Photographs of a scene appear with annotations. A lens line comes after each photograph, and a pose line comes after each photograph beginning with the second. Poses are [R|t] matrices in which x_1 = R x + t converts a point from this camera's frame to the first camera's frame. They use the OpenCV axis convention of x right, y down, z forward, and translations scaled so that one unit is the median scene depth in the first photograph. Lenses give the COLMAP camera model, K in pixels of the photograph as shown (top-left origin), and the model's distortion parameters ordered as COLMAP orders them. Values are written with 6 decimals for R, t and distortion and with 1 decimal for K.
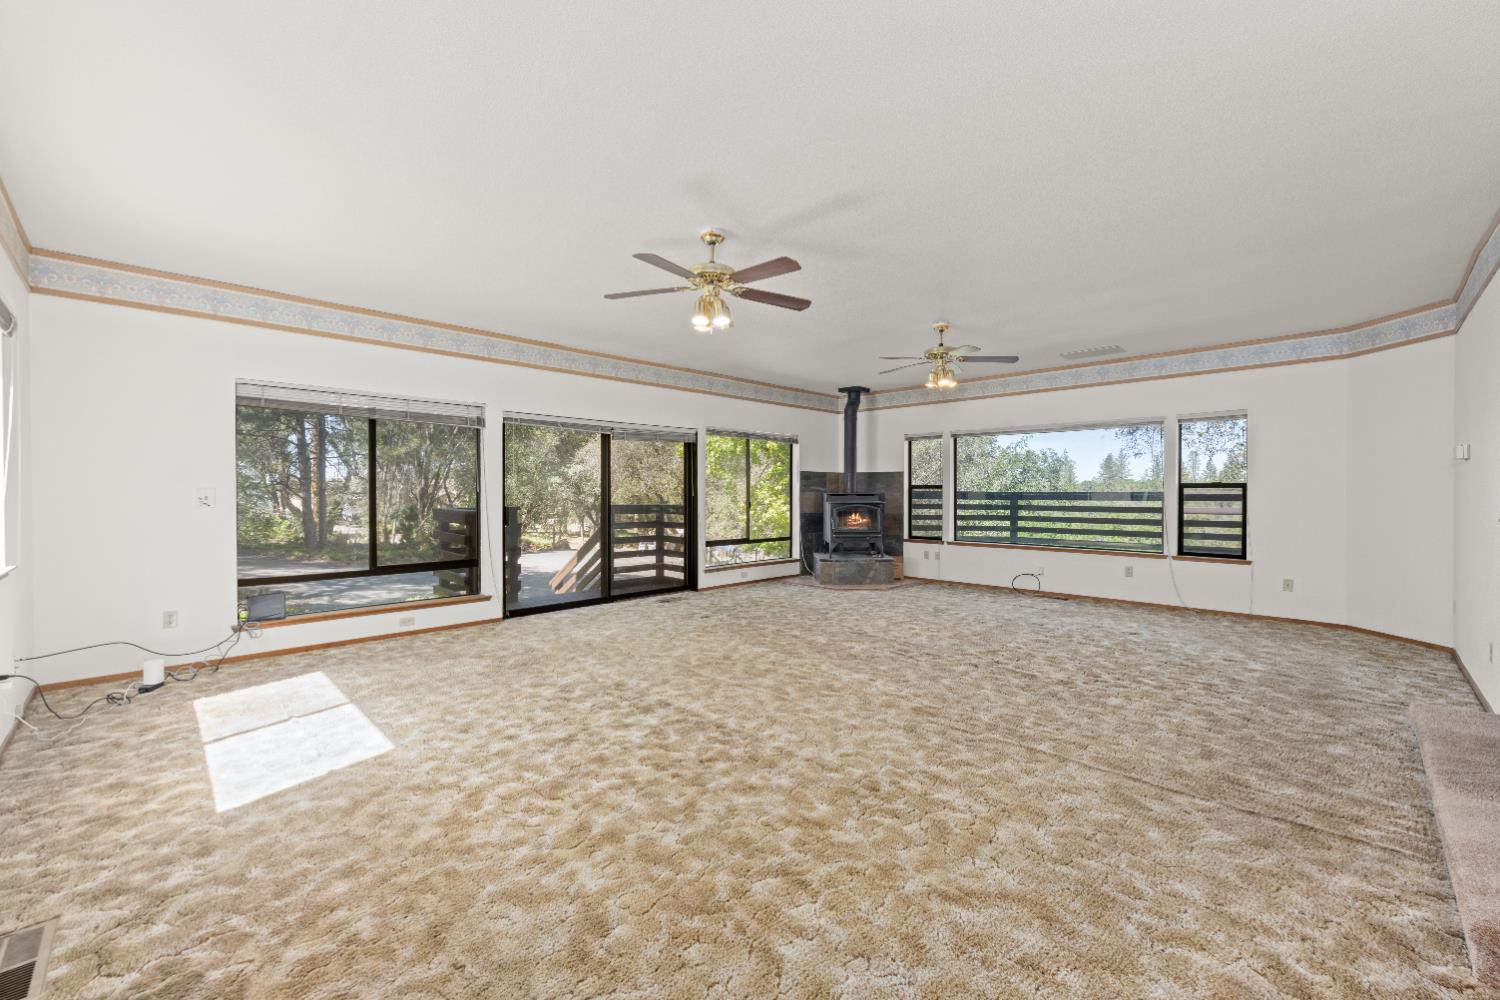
lens RADIAL K [[608.7, 0, 744.1], [0, 608.7, 495.5], [0, 0, 1]] dist [-0.000309, -0.000324]
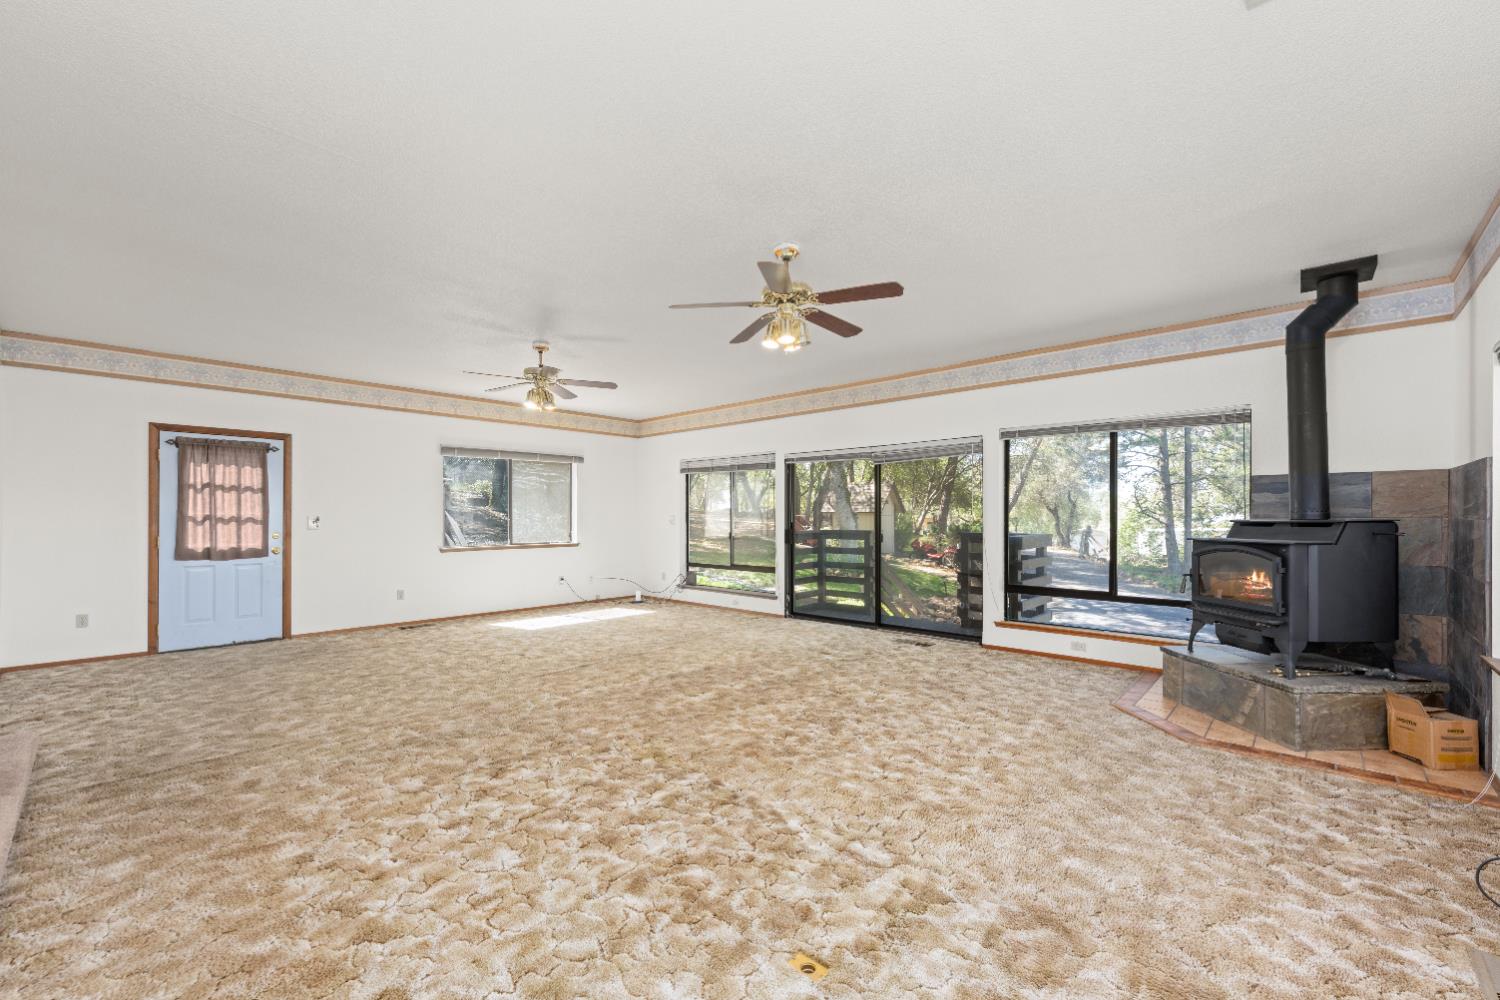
lens RADIAL K [[608.7, 0, 743.7], [0, 608.7, 511.2], [0, 0, 1]] dist [-0.000309, -0.000324]
pose [[0.031232, -0.009941, -0.999463, 1.367488], [-0.006212, 0.999929, -0.010140, -0.007015], [0.999493, 0.006525, 0.031168, 1.359399]]
